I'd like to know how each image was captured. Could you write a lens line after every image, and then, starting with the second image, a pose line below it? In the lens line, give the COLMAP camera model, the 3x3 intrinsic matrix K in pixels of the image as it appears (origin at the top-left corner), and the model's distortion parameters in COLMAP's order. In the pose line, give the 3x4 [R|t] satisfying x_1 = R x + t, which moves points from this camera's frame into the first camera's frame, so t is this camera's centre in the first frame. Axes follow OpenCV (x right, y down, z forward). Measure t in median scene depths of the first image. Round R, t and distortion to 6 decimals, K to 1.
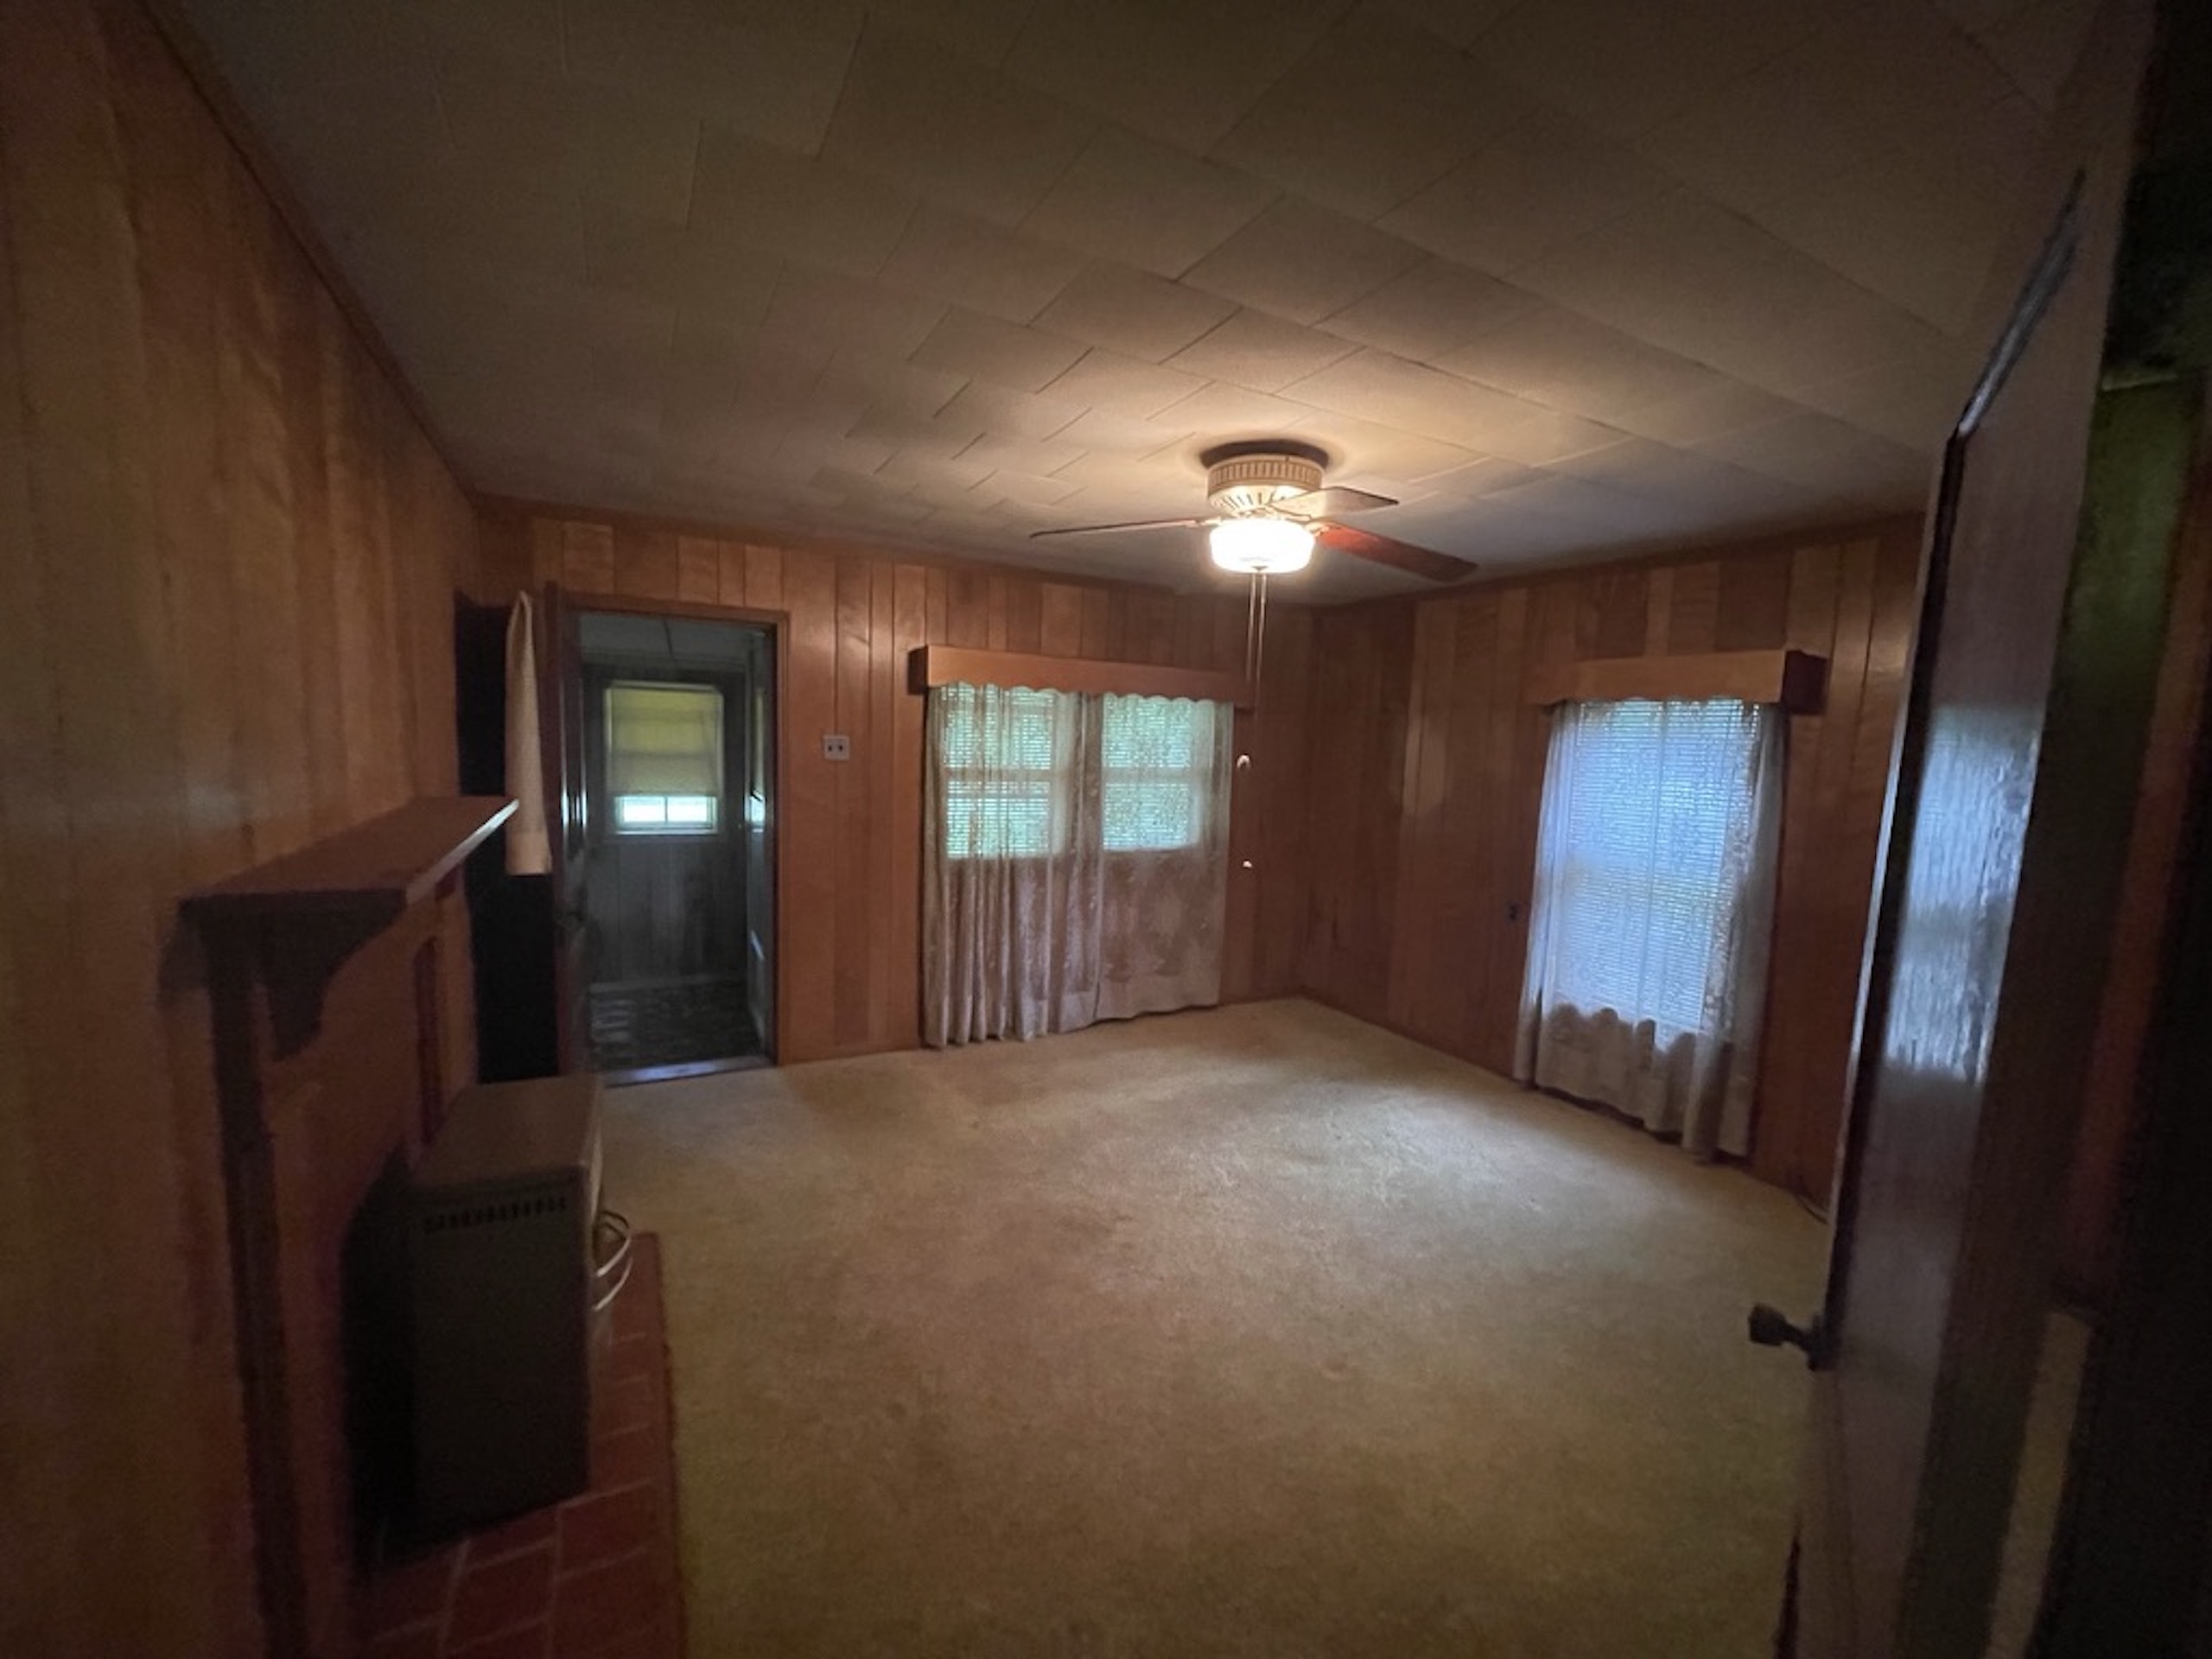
lens RADIAL K [[888.0, 0, 1099.6], [0, 888.0, 833.6], [0, 0, 1]] dist [0.000989, 0.000164]
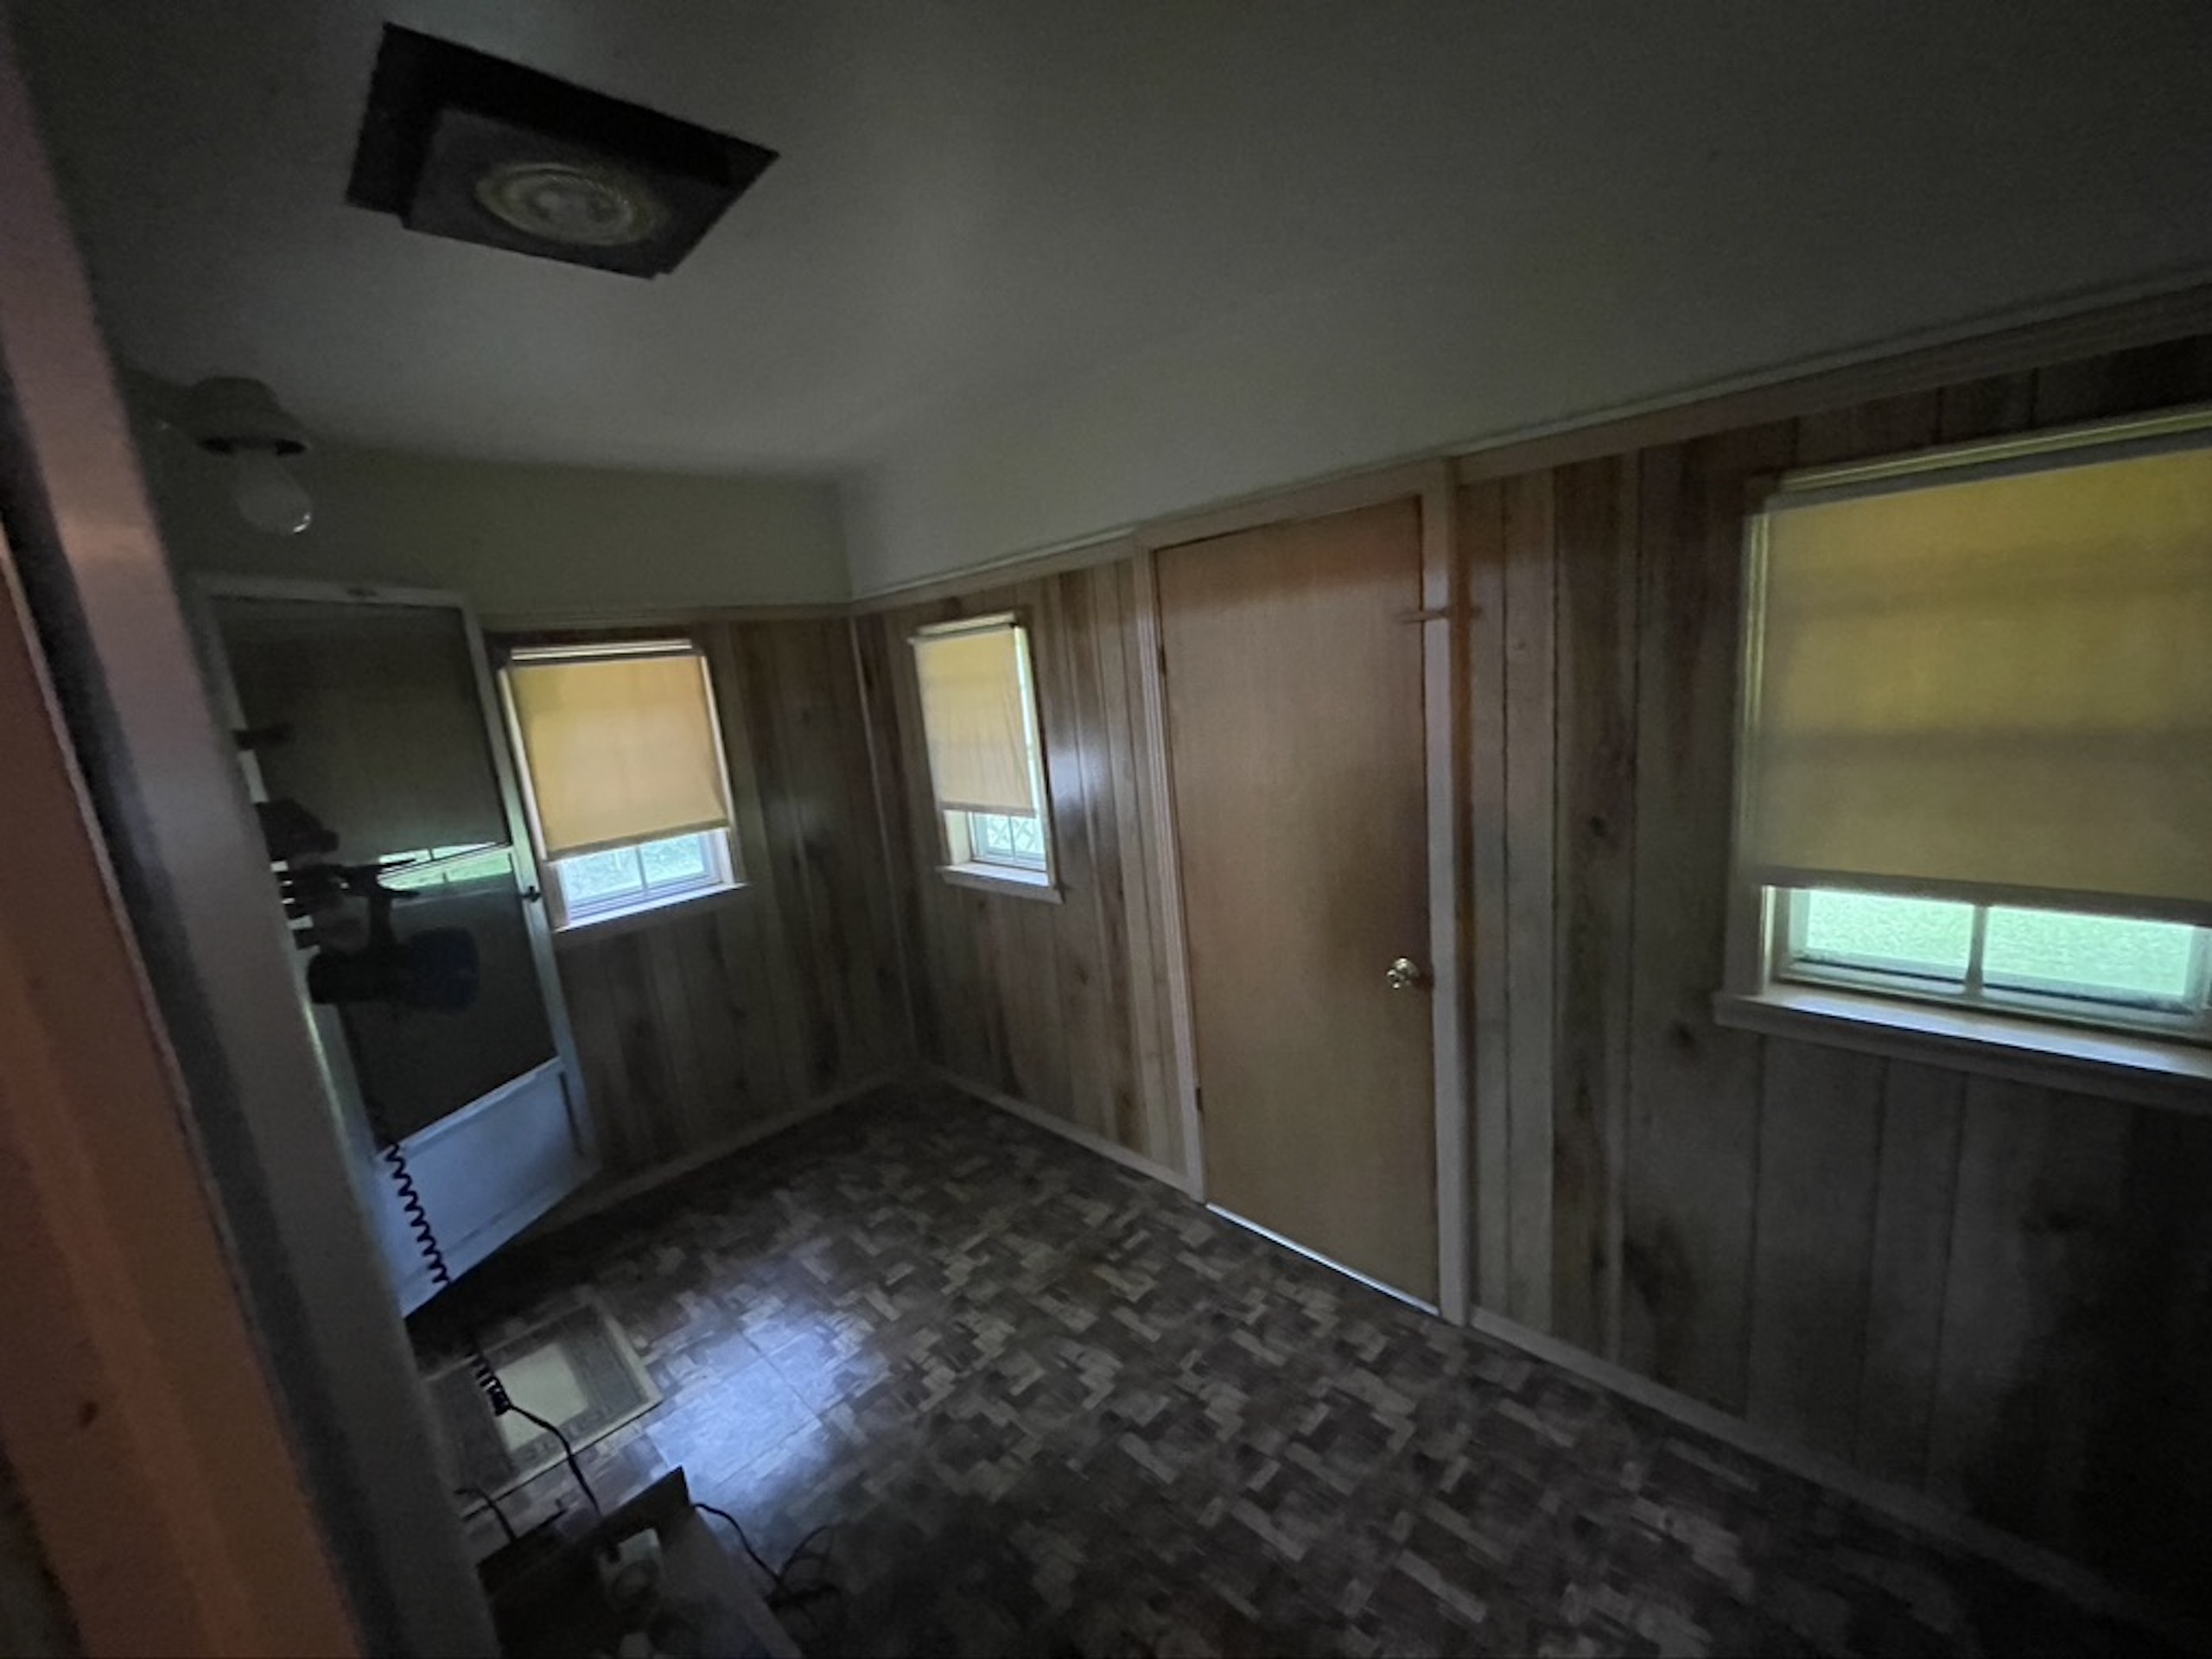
lens RADIAL K [[888.0, 0, 1099.4], [0, 888.0, 832.0], [0, 0, 1]] dist [0.000989, 0.000164]
pose [[0.271575, 0.126703, -0.954040, -0.320143], [-0.004667, 0.991458, 0.130343, -0.096607], [0.962406, -0.030946, 0.269847, 0.698469]]
